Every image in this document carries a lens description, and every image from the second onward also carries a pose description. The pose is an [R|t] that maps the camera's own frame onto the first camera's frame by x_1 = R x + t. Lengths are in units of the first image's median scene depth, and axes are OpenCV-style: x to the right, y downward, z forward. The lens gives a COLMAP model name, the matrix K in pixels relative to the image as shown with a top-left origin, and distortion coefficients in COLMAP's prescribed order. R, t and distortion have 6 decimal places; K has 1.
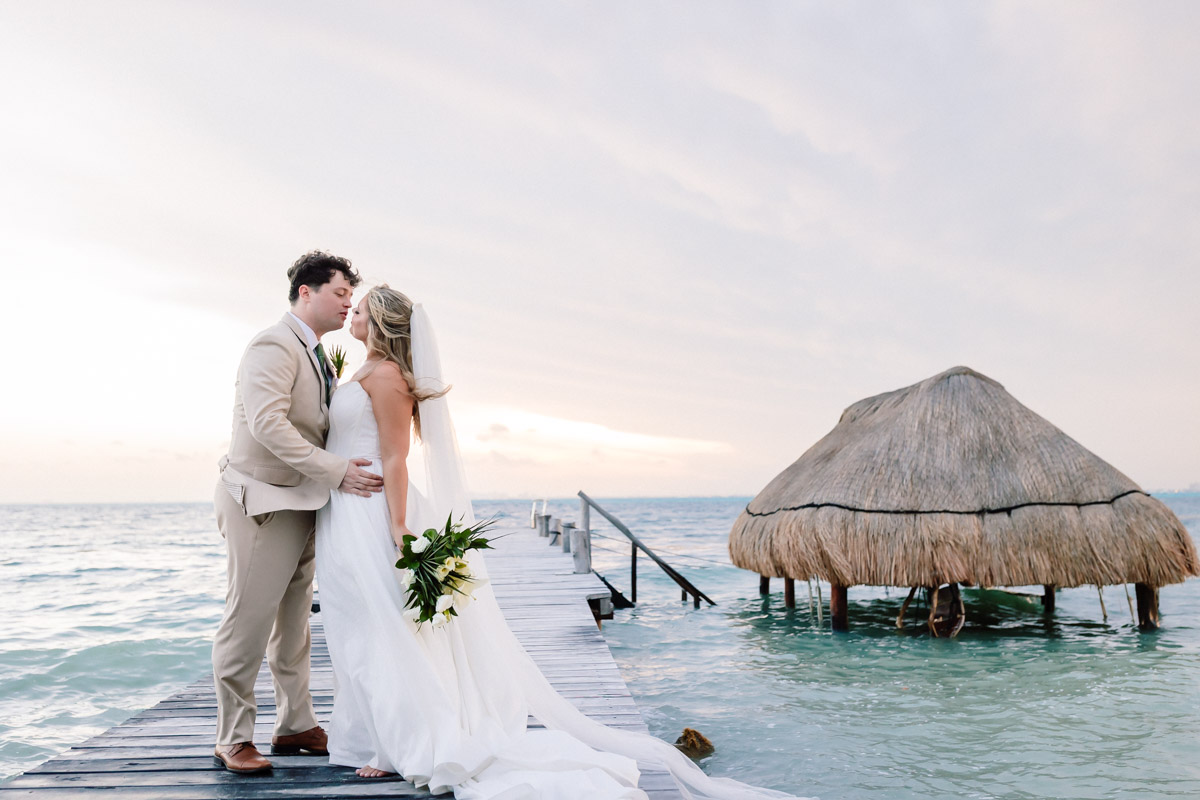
lens RADIAL K [[1189.0, 0, 595.5], [0, 1189.0, 404.3], [0, 0, 1]] dist [0.026960, 0.000000]
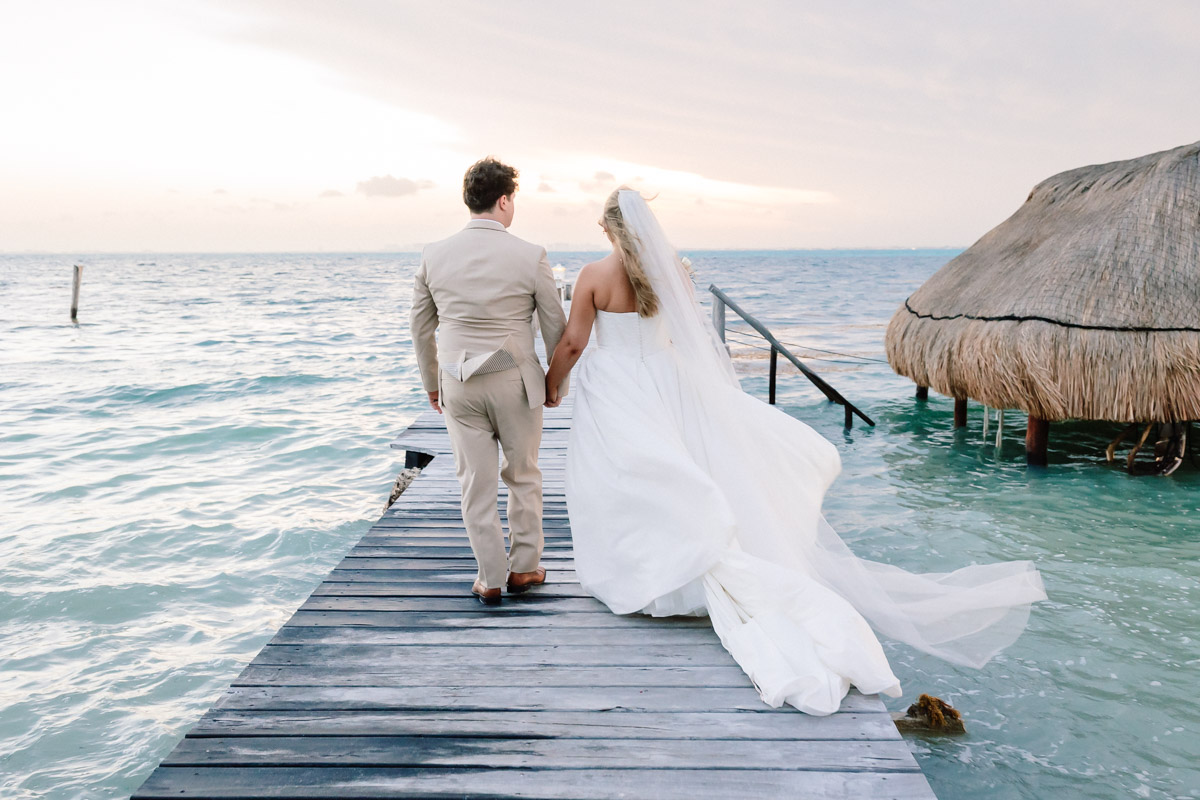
lens RADIAL K [[1189.0, 0, 603.4], [0, 1189.0, 392.6], [0, 0, 1]] dist [0.026960, 0.000000]
pose [[0.997980, 0.012138, -0.062366, -0.043411], [0.000921, 0.978713, 0.205231, -0.031733], [0.063529, -0.204874, 0.976724, 0.182636]]
